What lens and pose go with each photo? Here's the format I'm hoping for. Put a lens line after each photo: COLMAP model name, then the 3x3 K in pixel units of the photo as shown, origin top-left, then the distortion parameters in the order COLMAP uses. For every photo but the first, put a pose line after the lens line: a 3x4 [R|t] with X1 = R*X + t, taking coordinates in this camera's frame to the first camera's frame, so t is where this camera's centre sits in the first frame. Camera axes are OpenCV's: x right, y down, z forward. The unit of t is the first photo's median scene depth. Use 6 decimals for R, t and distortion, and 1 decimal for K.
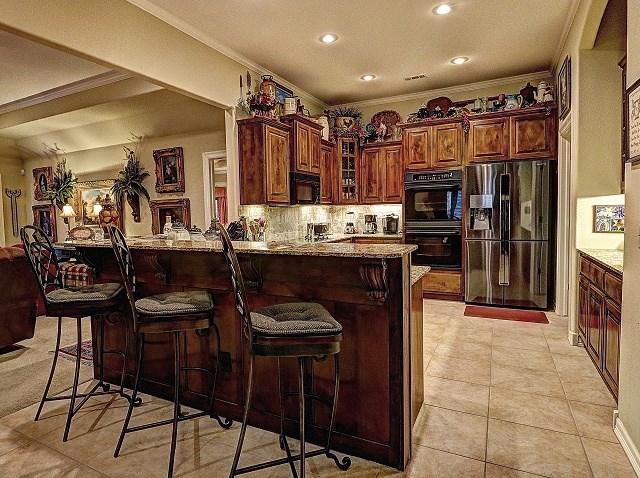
lens RADIAL K [[368.3, 0, 320.0], [0, 368.3, 239.0], [0, 0, 1]] dist [-0.001681, -0.001245]
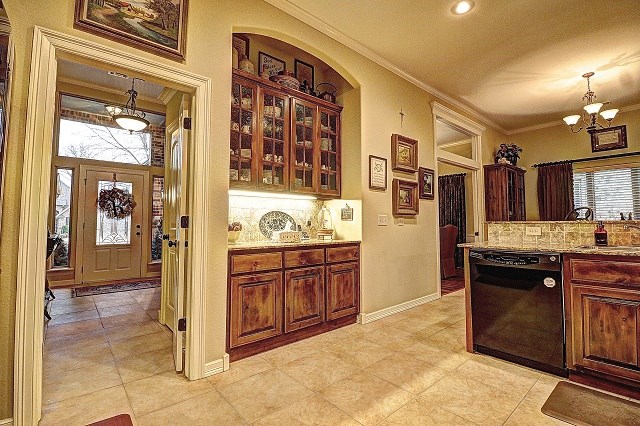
lens RADIAL K [[298.3, 0, 320.0], [0, 298.3, 213.0], [0, 0, 1]] dist [-0.004621, -0.001099]
pose [[-0.914623, 0.037880, 0.402528, 0.252478], [0.048094, 0.998726, 0.015293, -0.066636], [-0.401436, 0.033346, -0.915280, 1.724821]]
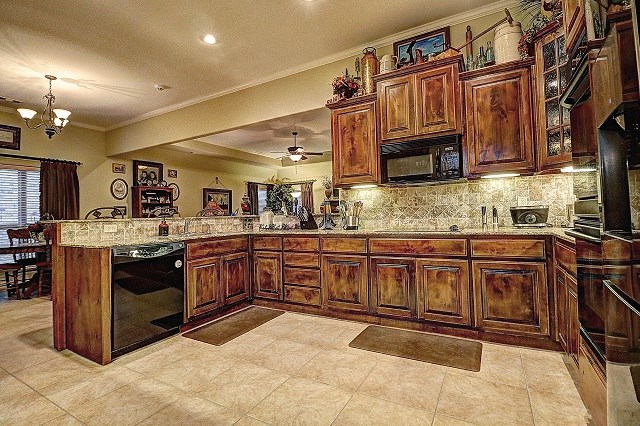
lens RADIAL K [[315.4, 0, 320.0], [0, 315.4, 213.0], [0, 0, 1]] dist [-0.000903, -0.000579]
pose [[-0.070875, 0.018190, -0.997319, 0.962945], [-0.034082, 0.999206, 0.020646, -0.059684], [0.996903, 0.035454, -0.070198, 1.385606]]
